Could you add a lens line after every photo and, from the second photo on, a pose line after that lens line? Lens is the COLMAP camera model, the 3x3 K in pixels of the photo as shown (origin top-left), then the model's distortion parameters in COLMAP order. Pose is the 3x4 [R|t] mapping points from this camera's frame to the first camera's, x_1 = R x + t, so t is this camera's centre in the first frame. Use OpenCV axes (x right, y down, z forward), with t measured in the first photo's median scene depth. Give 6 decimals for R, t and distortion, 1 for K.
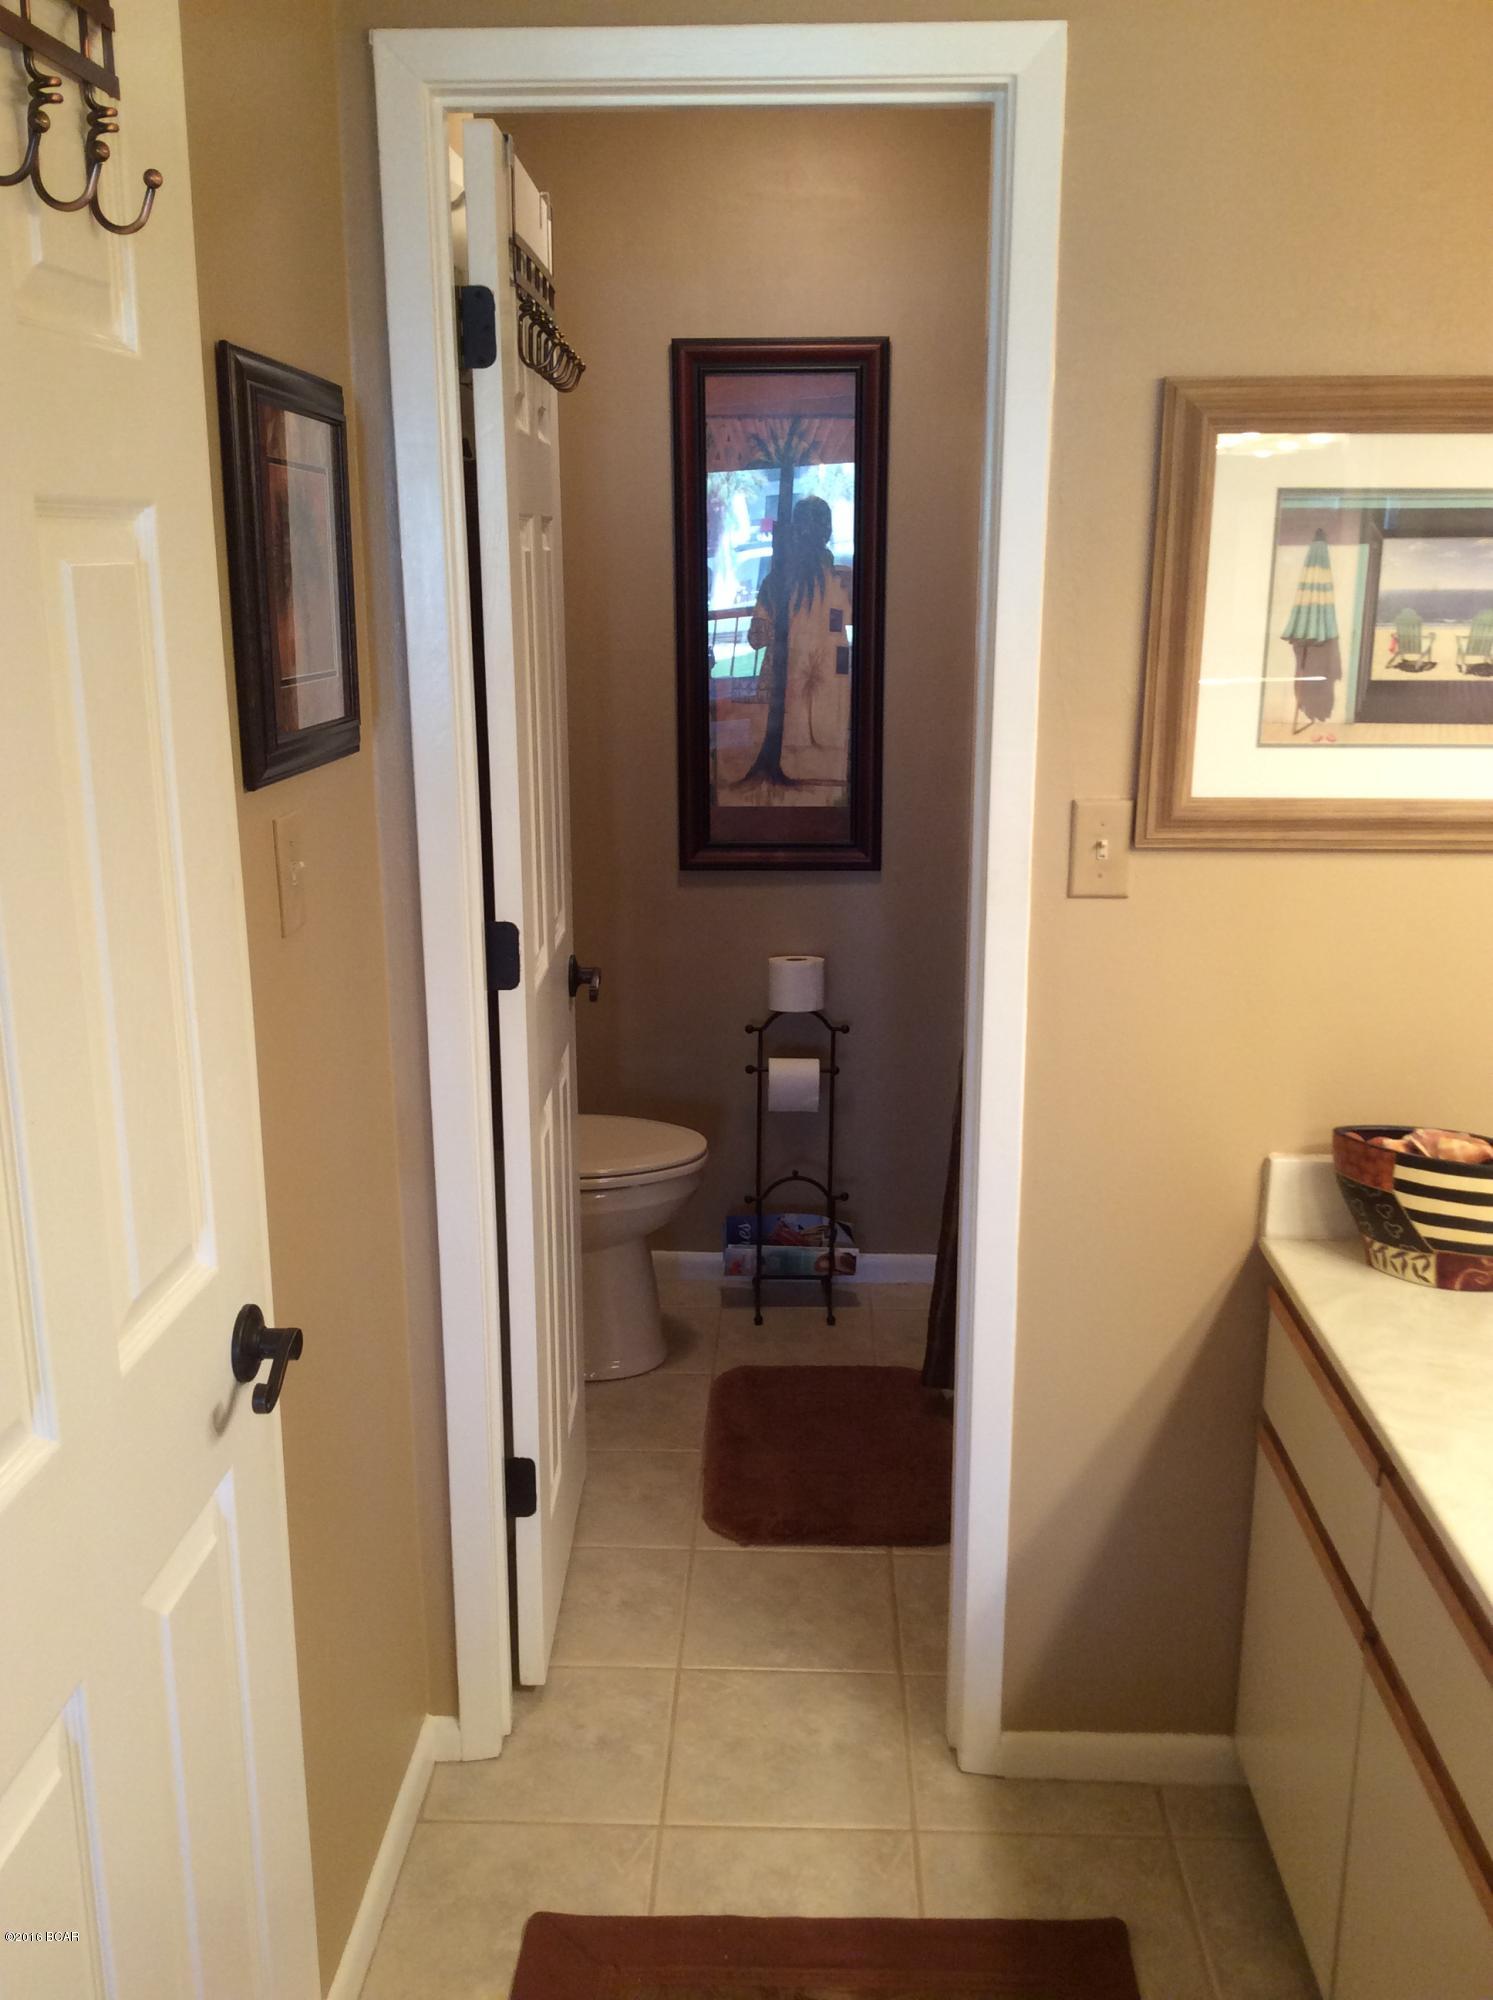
lens RADIAL K [[1841.4, 0, 746.6], [0, 1841.4, 999.8], [0, 0, 1]] dist [-0.001629, 0.000000]
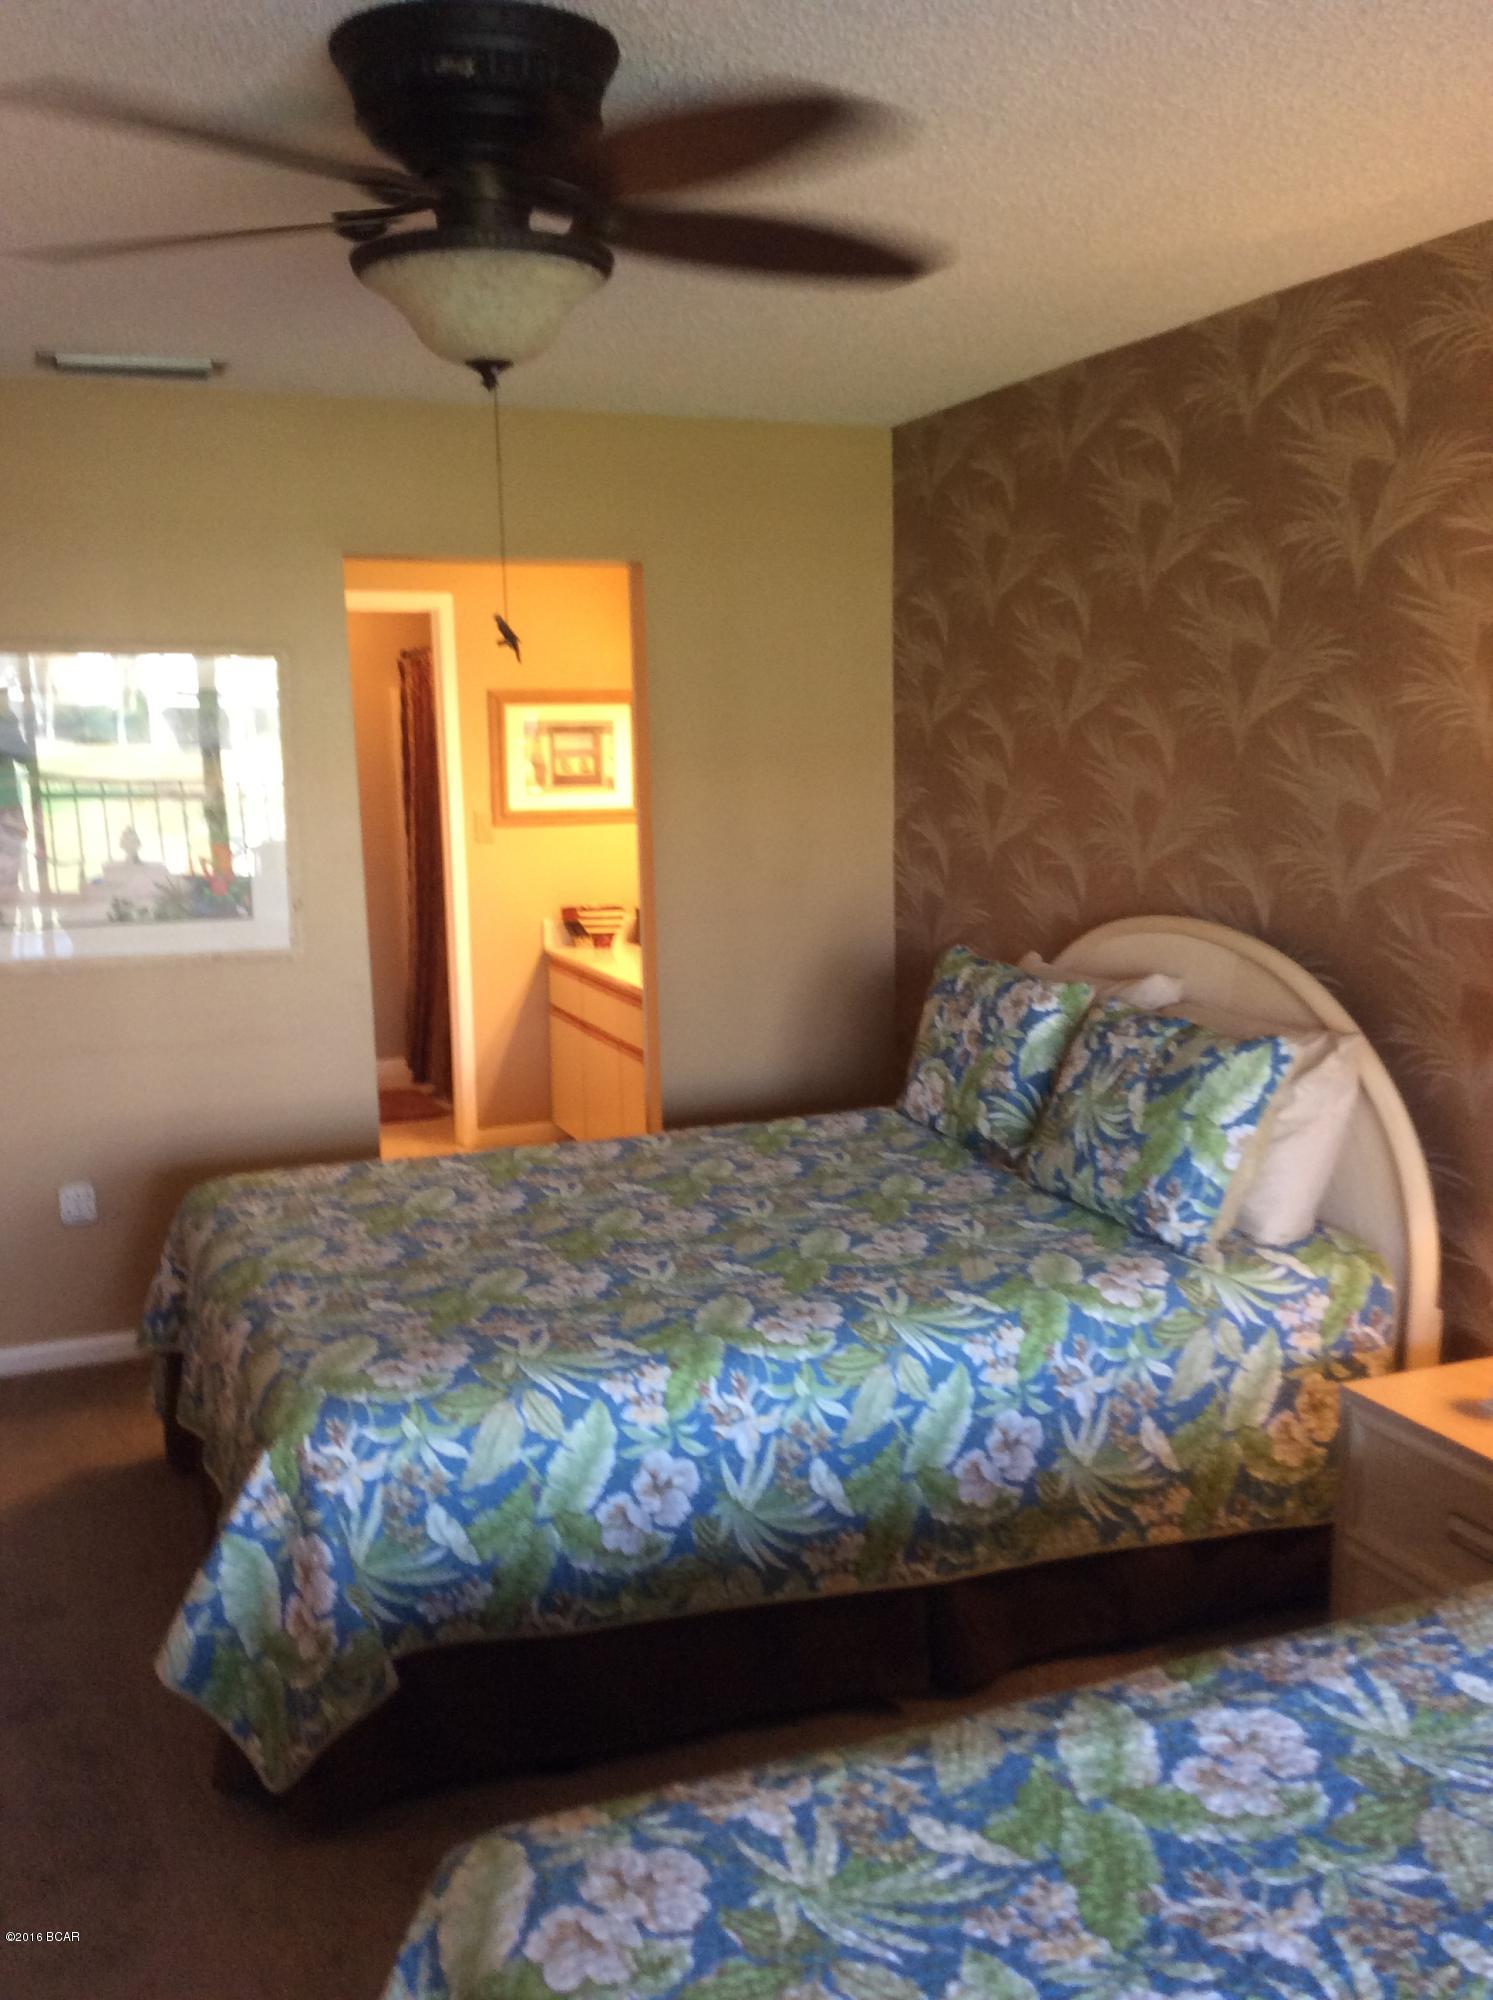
lens RADIAL K [[1841.4, 0, 747.8], [0, 1841.4, 999.8], [0, 0, 1]] dist [-0.001629, 0.000000]
pose [[0.929156, -0.065810, 0.363783, -0.623652], [0.112478, 0.987701, -0.108604, 0.669176], [-0.352162, 0.141828, 0.925131, -2.303120]]
